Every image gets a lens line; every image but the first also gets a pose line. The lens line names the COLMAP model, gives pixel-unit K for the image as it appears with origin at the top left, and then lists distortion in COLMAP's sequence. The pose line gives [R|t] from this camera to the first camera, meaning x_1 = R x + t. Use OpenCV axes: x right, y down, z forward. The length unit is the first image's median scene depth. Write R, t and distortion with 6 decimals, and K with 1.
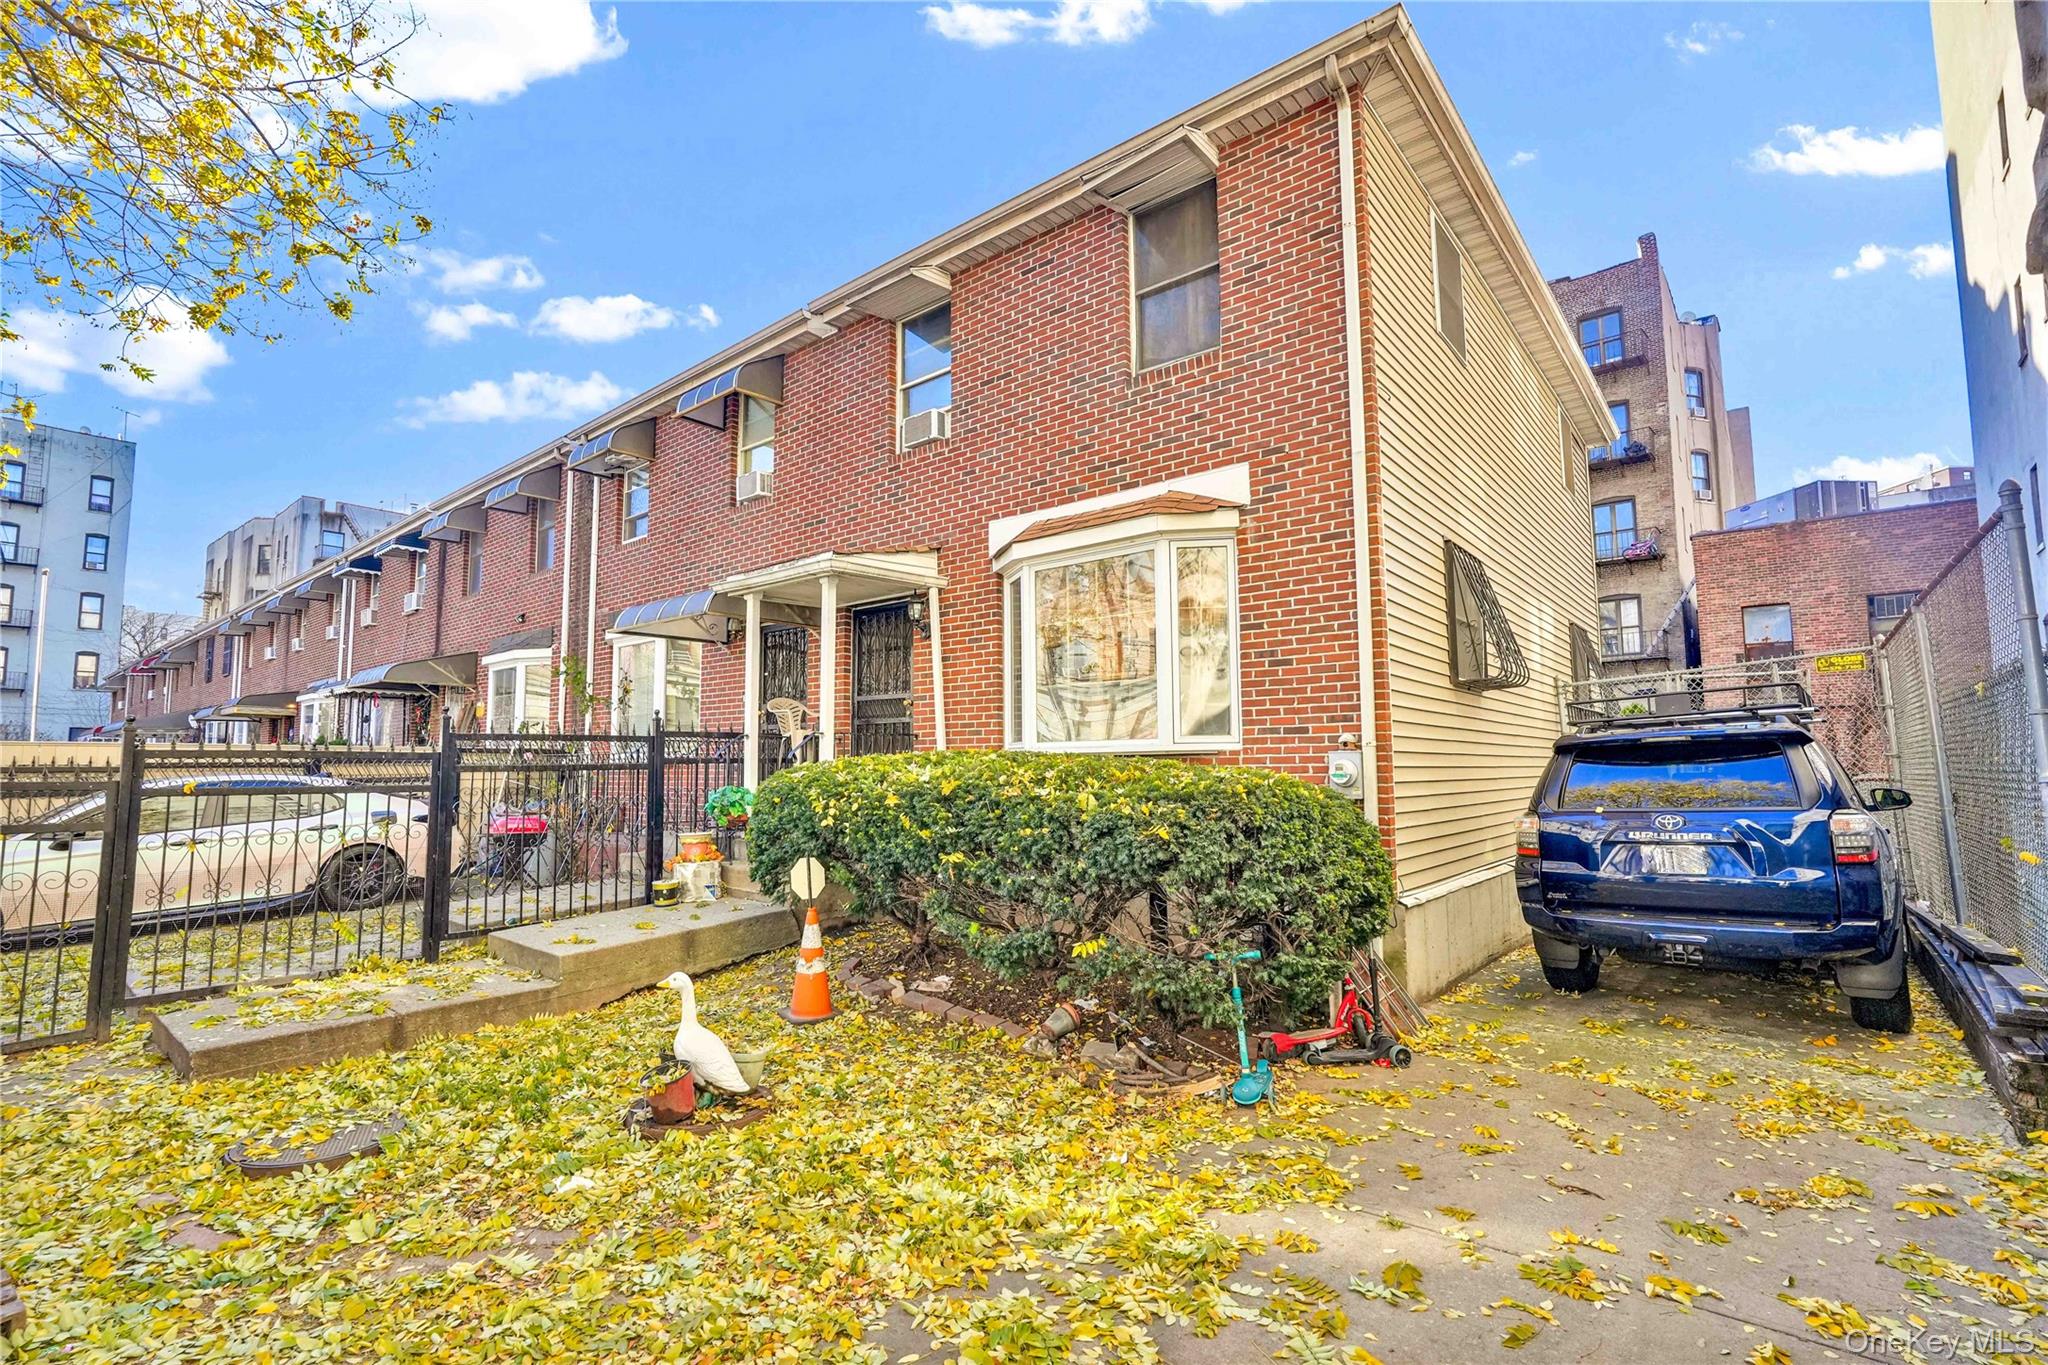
lens RADIAL K [[937.5, 0, 1026.2], [0, 937.5, 683.5], [0, 0, 1]] dist [-0.001924, -0.000172]
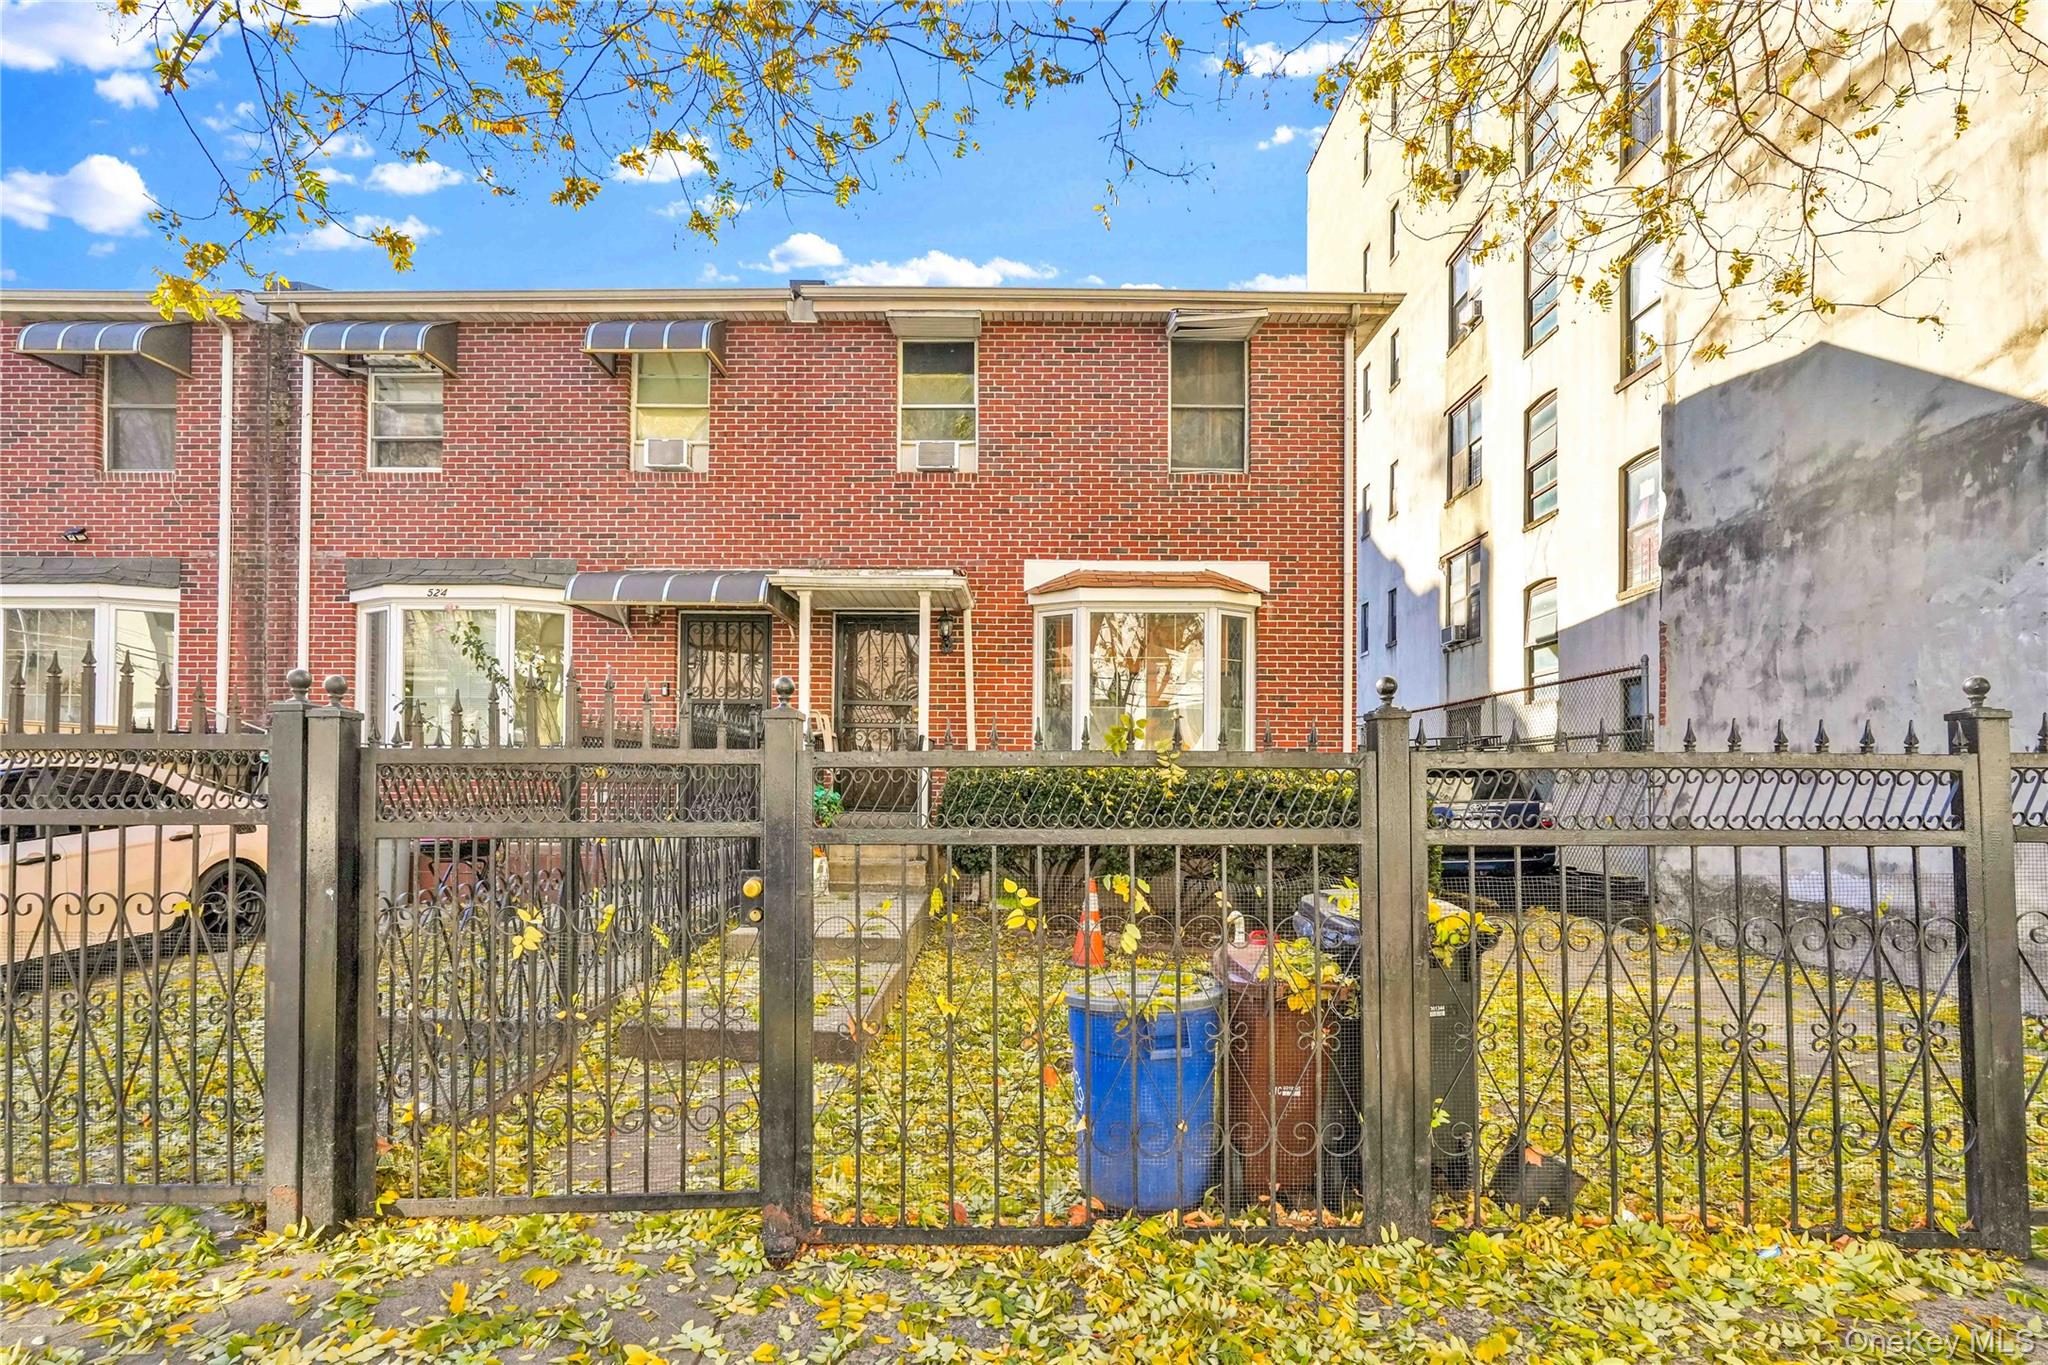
lens RADIAL K [[937.5, 0, 1047.9], [0, 937.5, 763.0], [0, 0, 1]] dist [-0.001924, -0.000172]
pose [[0.776113, 0.023112, 0.630170, -0.785215], [-0.071734, 0.996077, 0.051815, 0.016550], [-0.626501, -0.085419, 0.774726, 0.066505]]
